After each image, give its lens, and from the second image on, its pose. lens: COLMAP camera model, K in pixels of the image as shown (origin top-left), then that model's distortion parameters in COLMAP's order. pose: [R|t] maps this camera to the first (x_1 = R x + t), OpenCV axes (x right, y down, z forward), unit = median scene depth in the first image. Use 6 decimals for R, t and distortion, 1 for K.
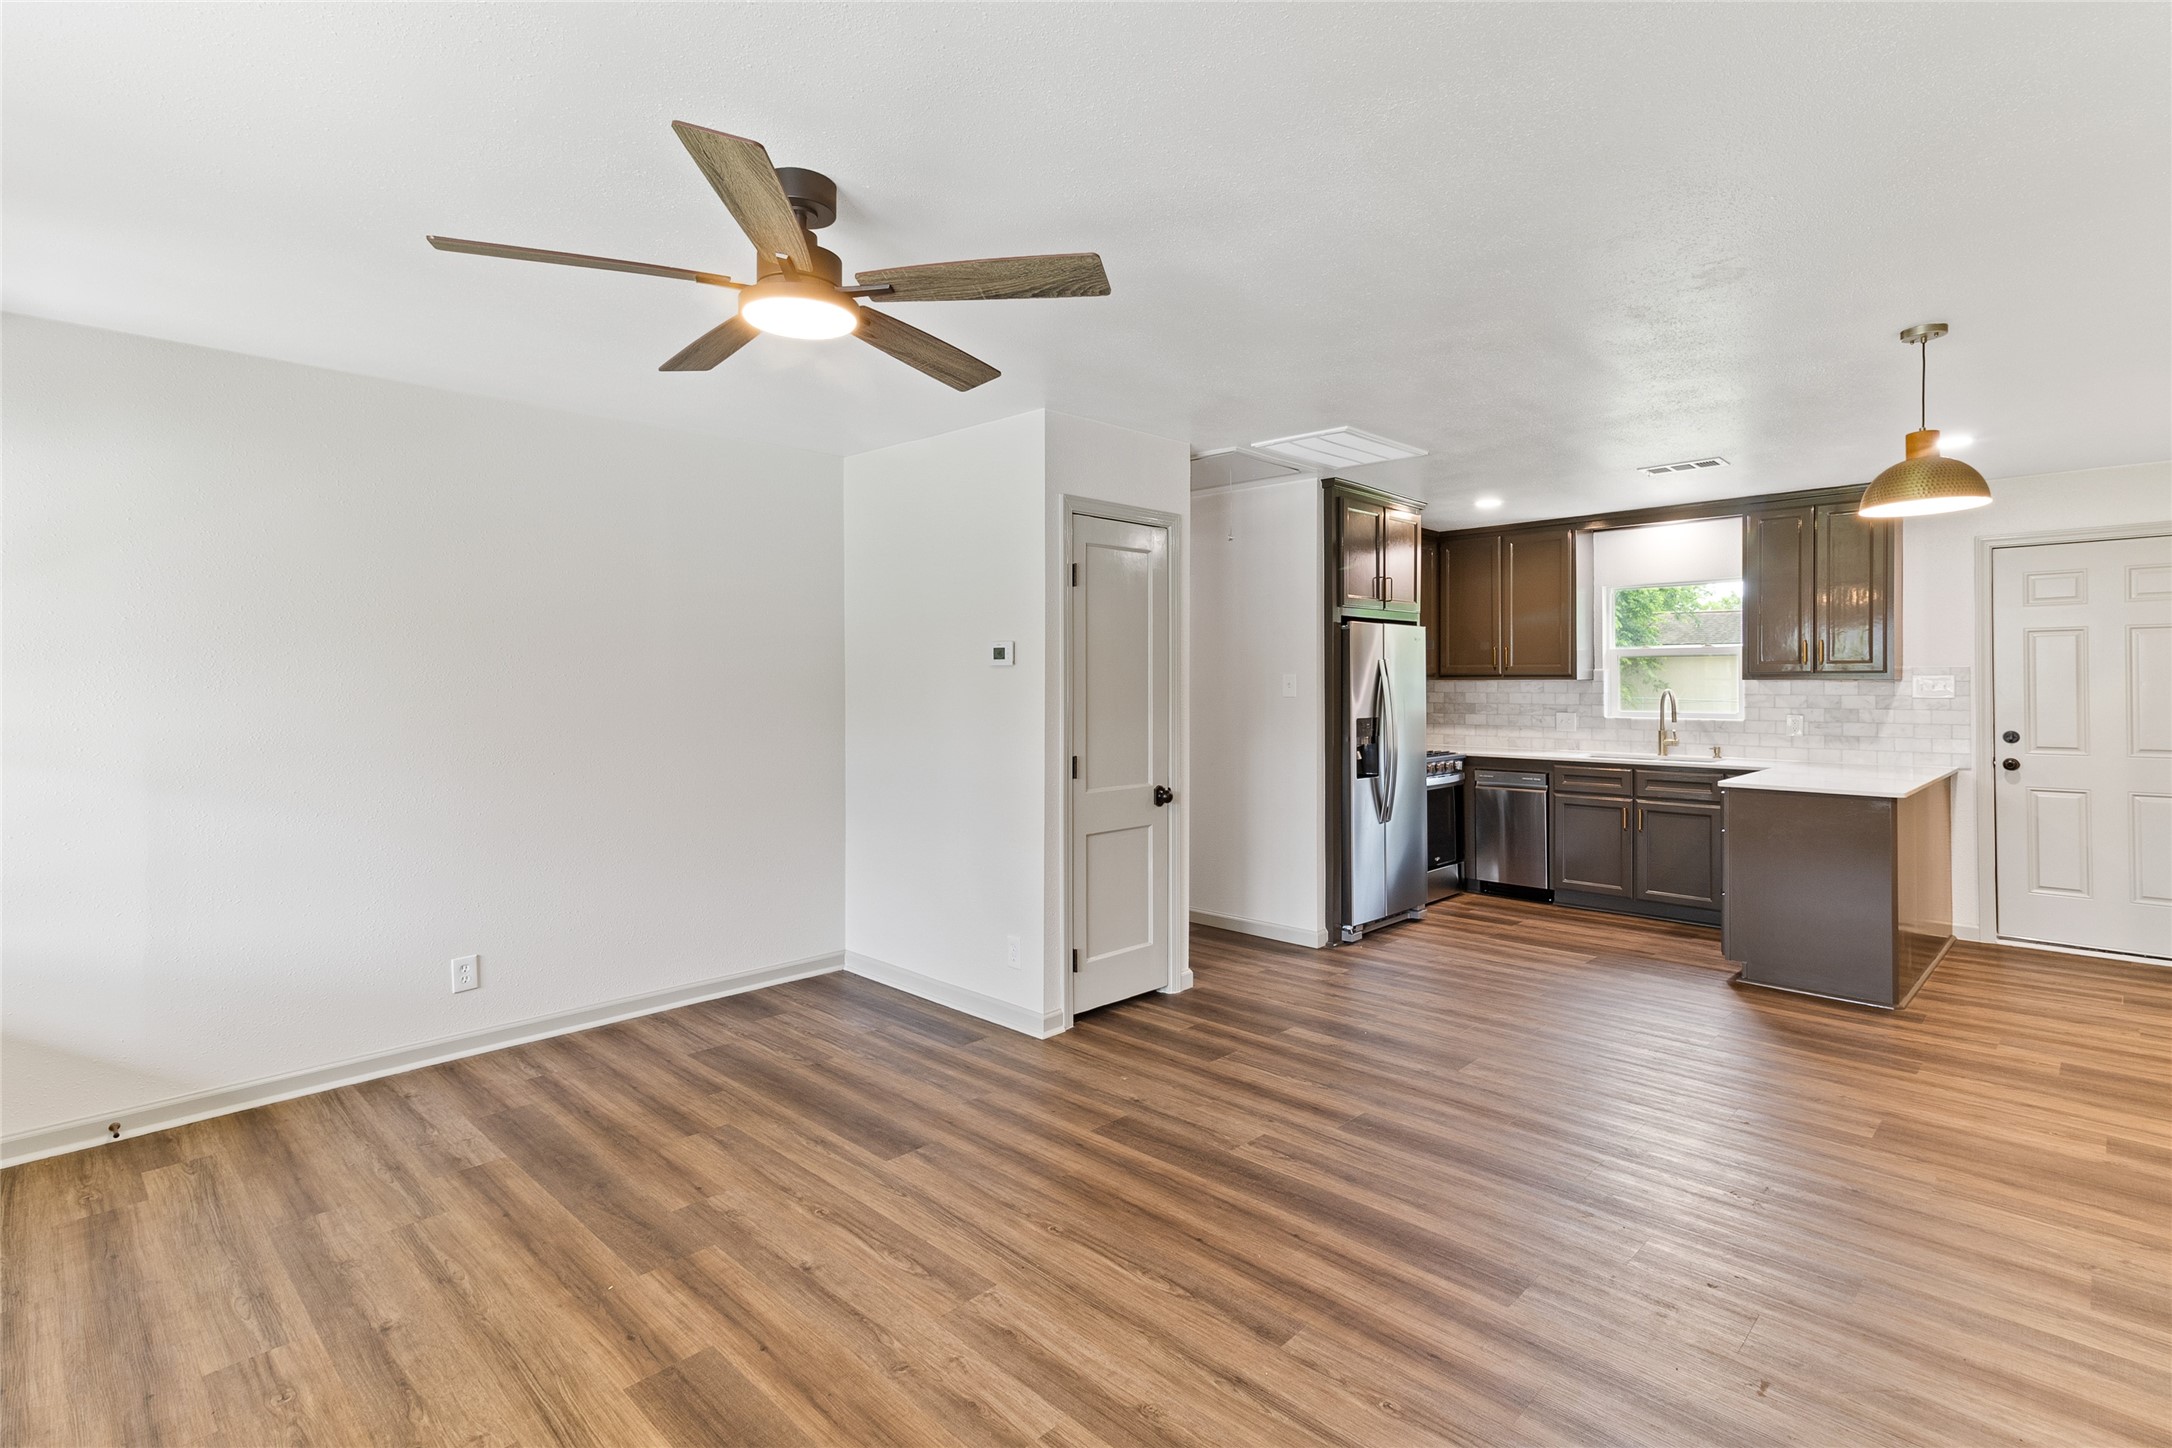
lens RADIAL K [[1046.1, 0, 1100.6], [0, 1046.1, 693.4], [0, 0, 1]] dist [0.060859, -0.000211]
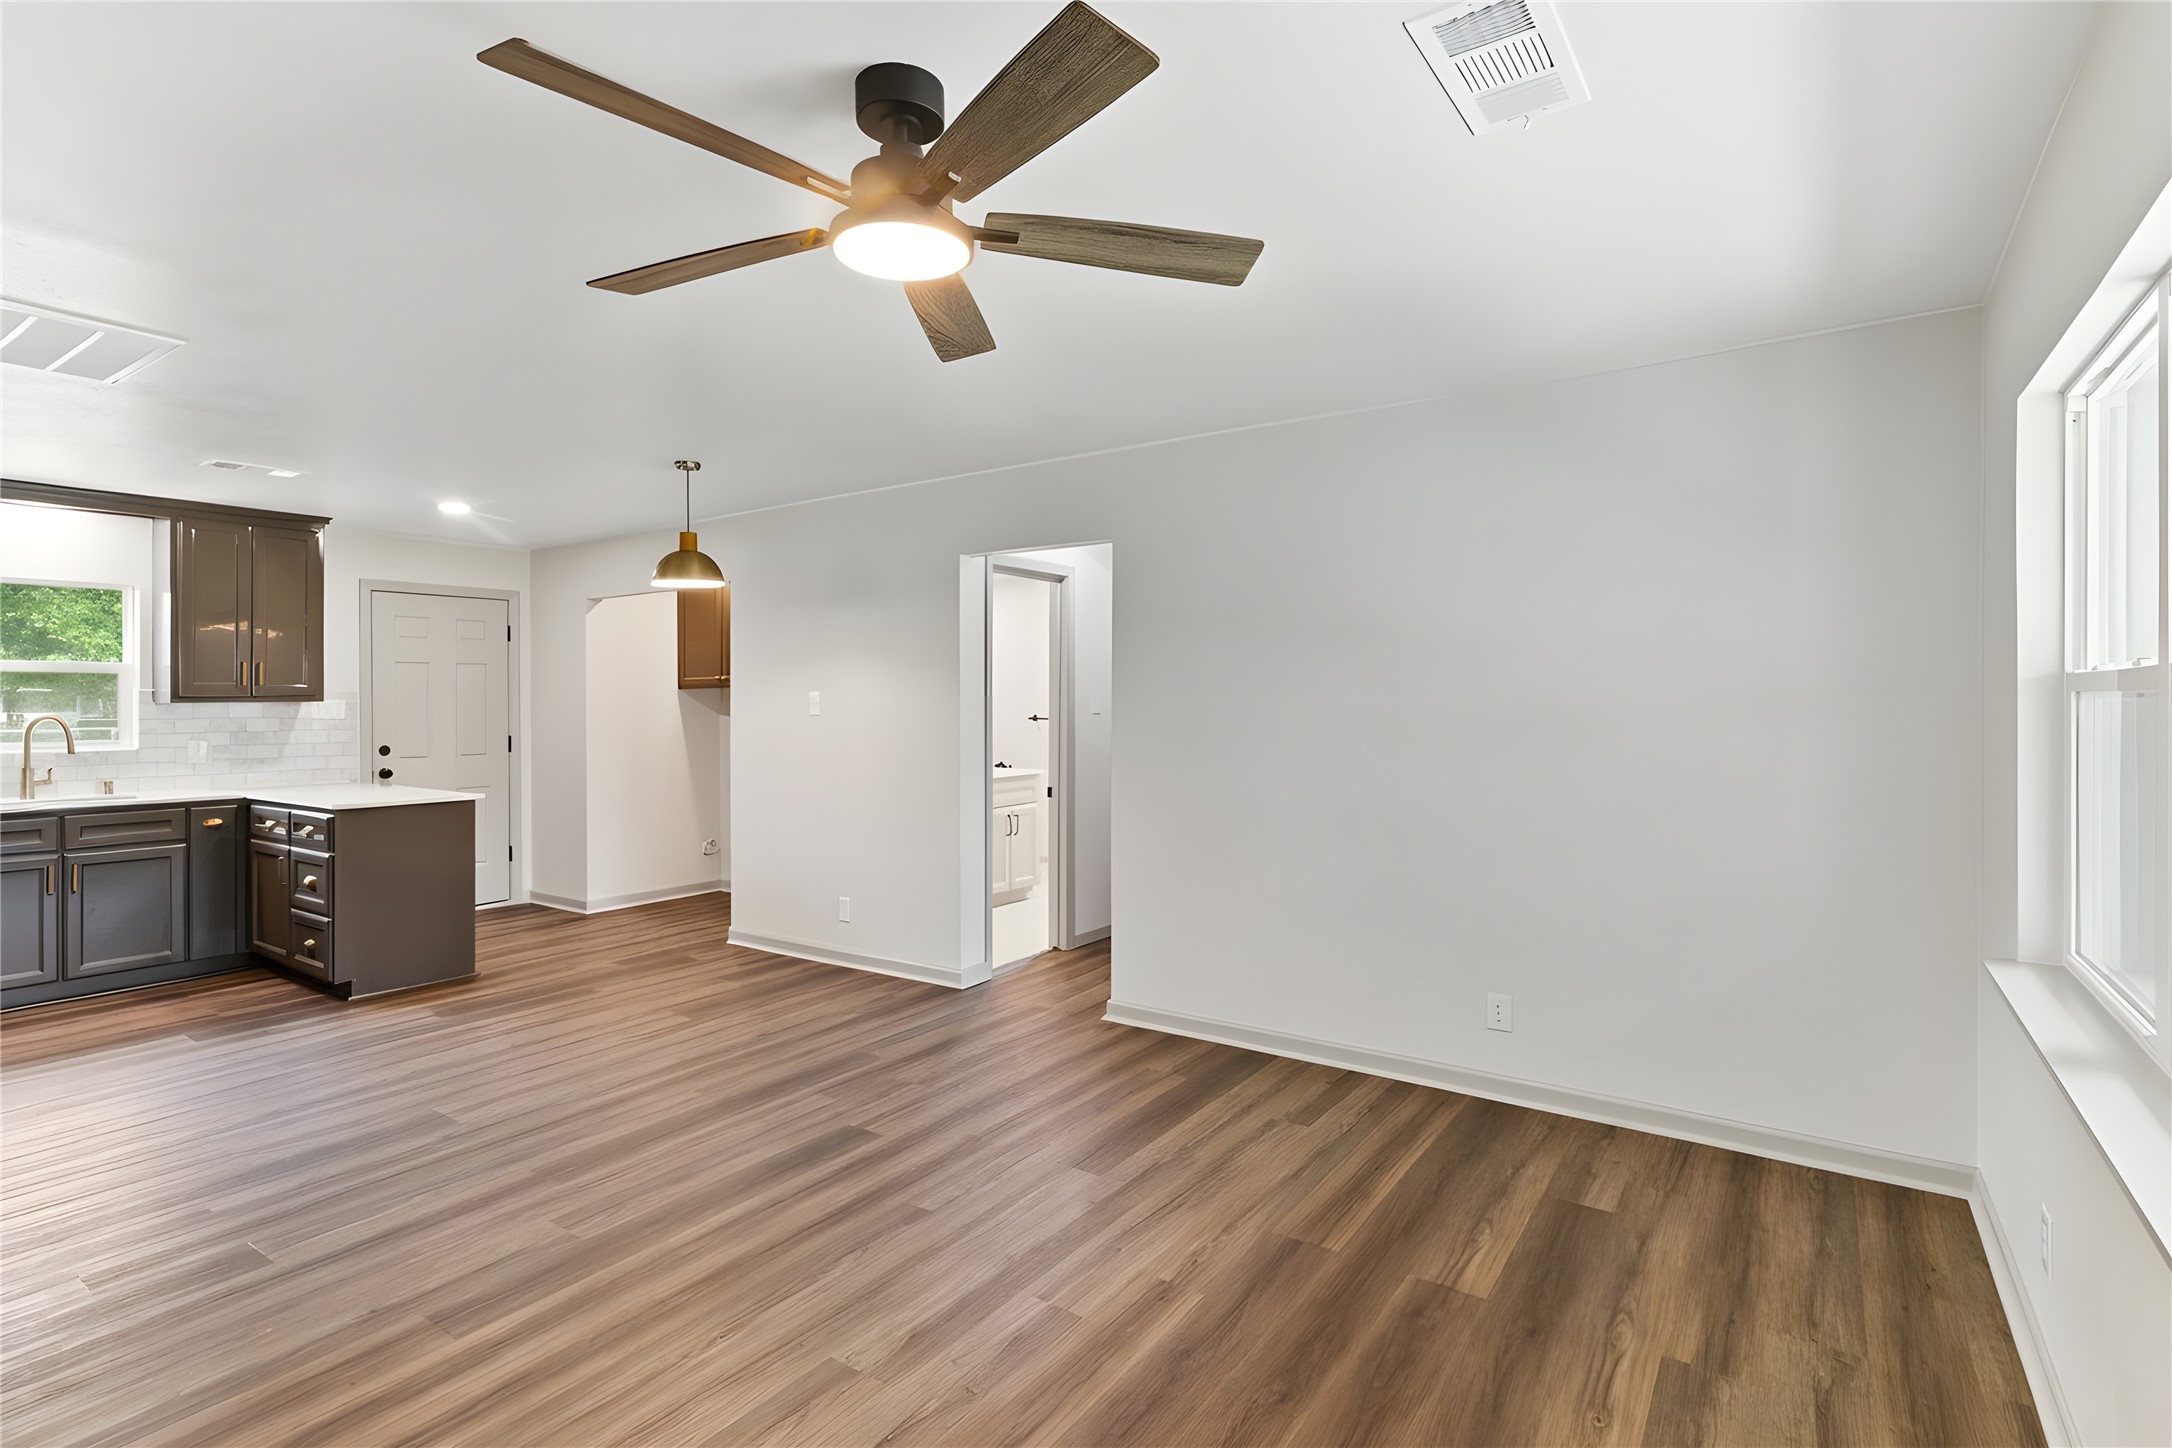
lens RADIAL K [[1046.1, 0, 1100.6], [0, 1046.1, 693.4], [0, 0, 1]] dist [0.060859, -0.000211]
pose [[-0.143426, 0.011543, 0.989594, -0.406082], [0.017145, 0.999811, -0.009177, 0.001515], [-0.989513, 0.015651, -0.143597, 0.349928]]
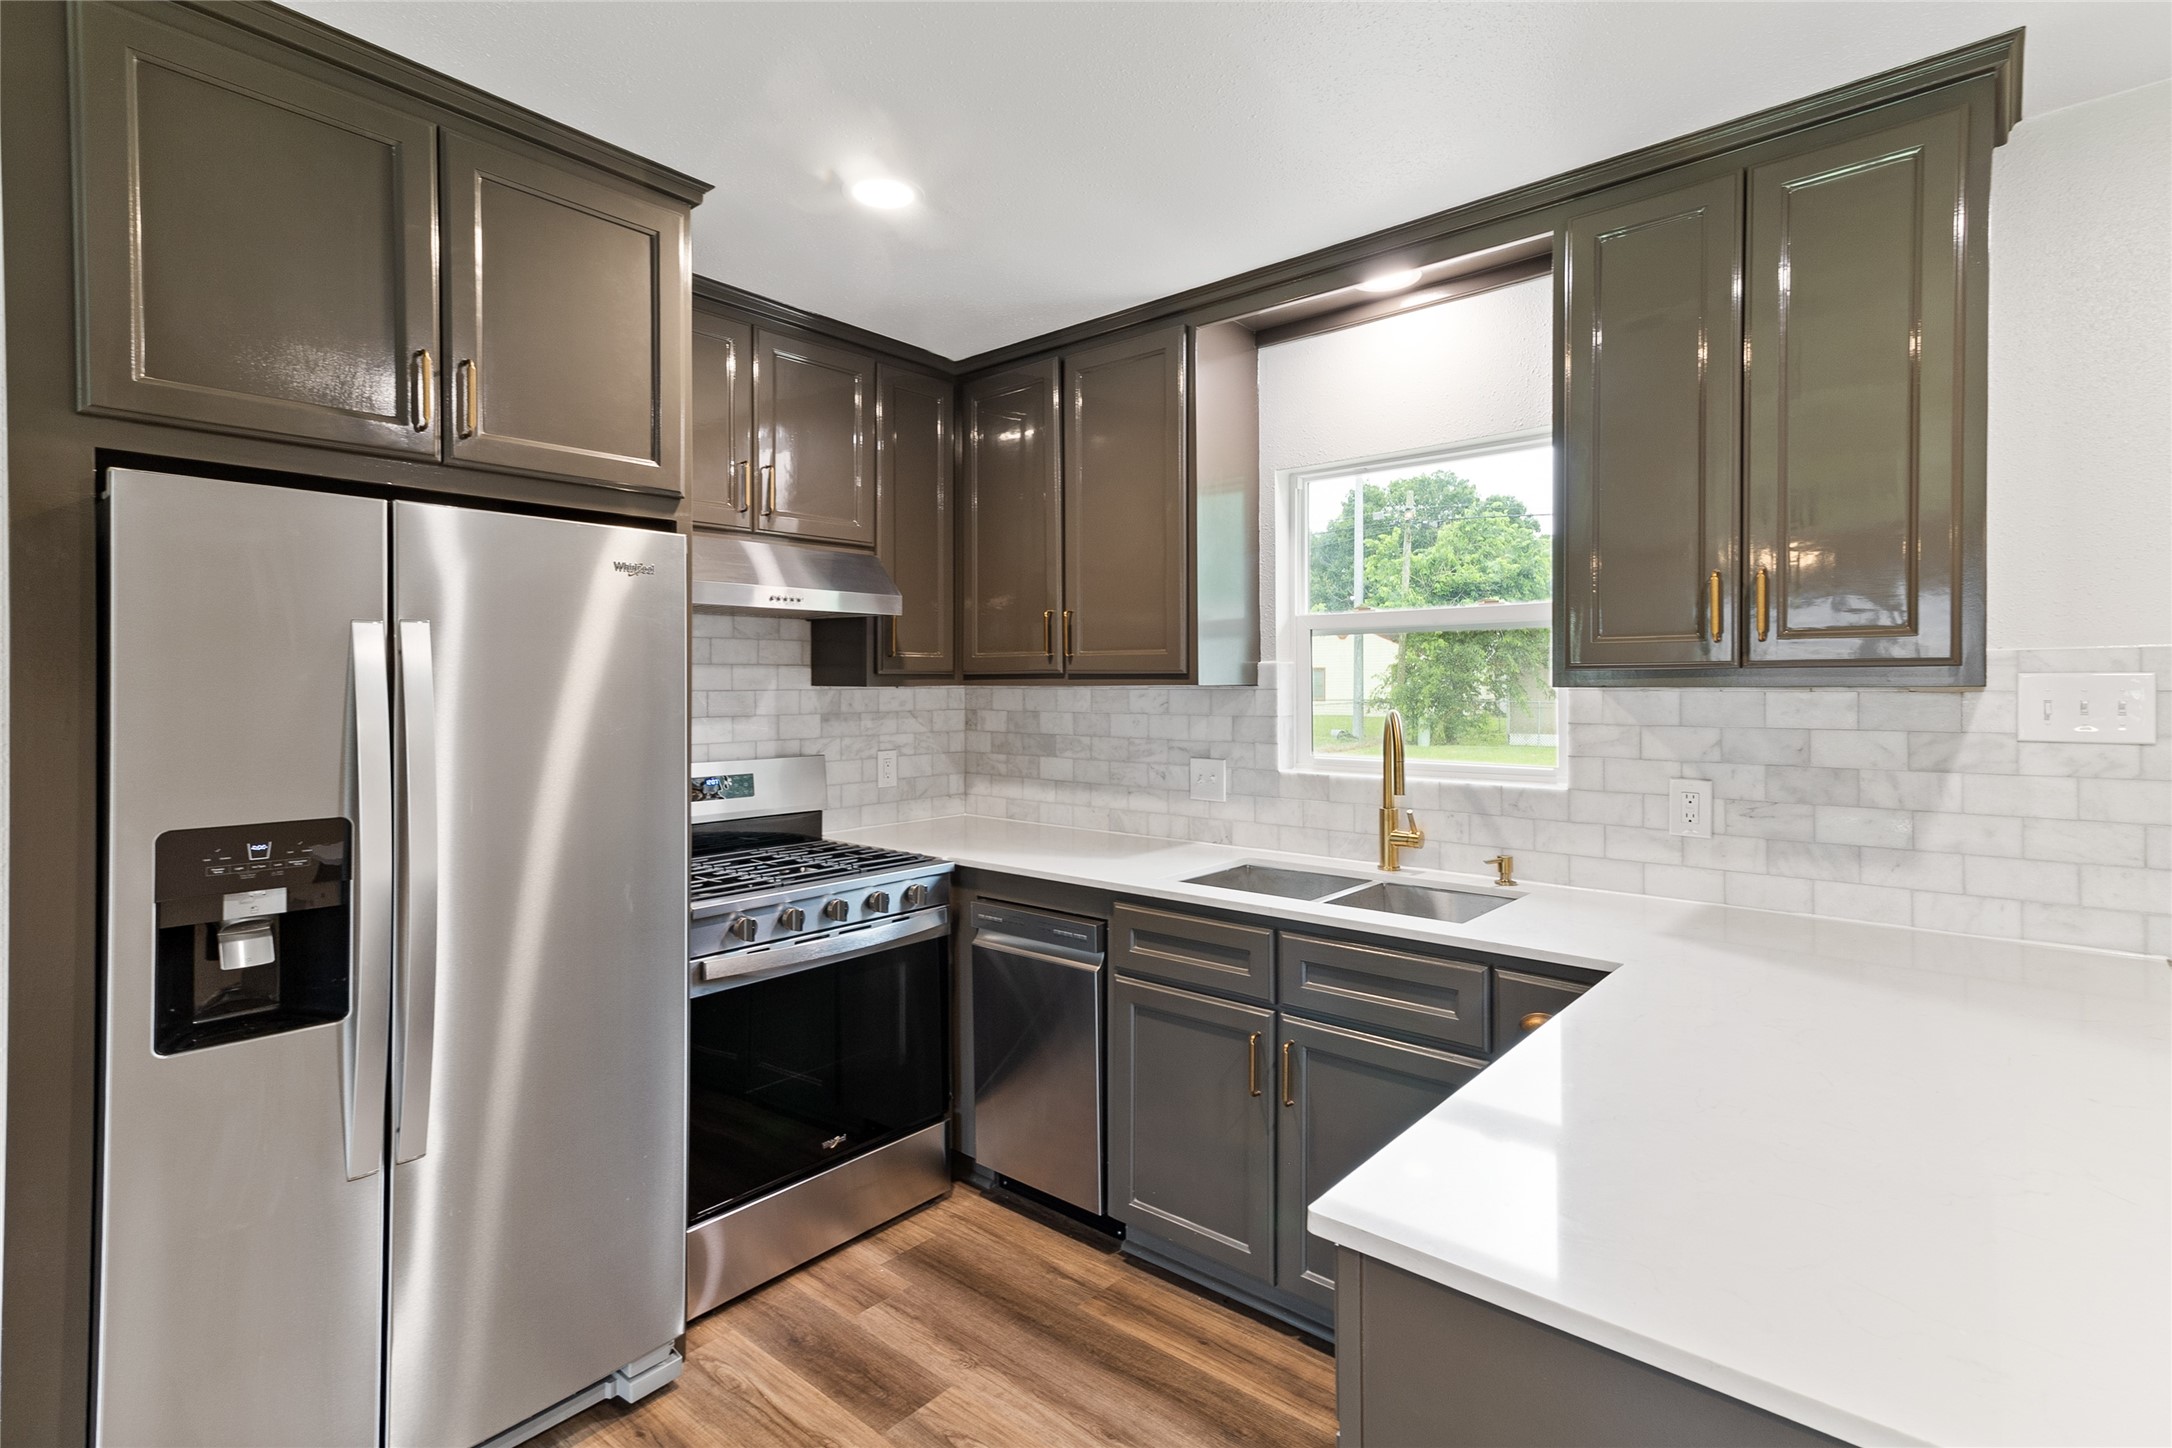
lens RADIAL K [[1046.1, 0, 1100.6], [0, 1046.1, 693.4], [0, 0, 1]] dist [0.060859, -0.000211]
pose [[0.998347, -0.001424, 0.057462, 0.415373], [0.001491, 0.999998, -0.001123, -0.010106], [-0.057460, 0.001207, 0.998347, 0.632600]]
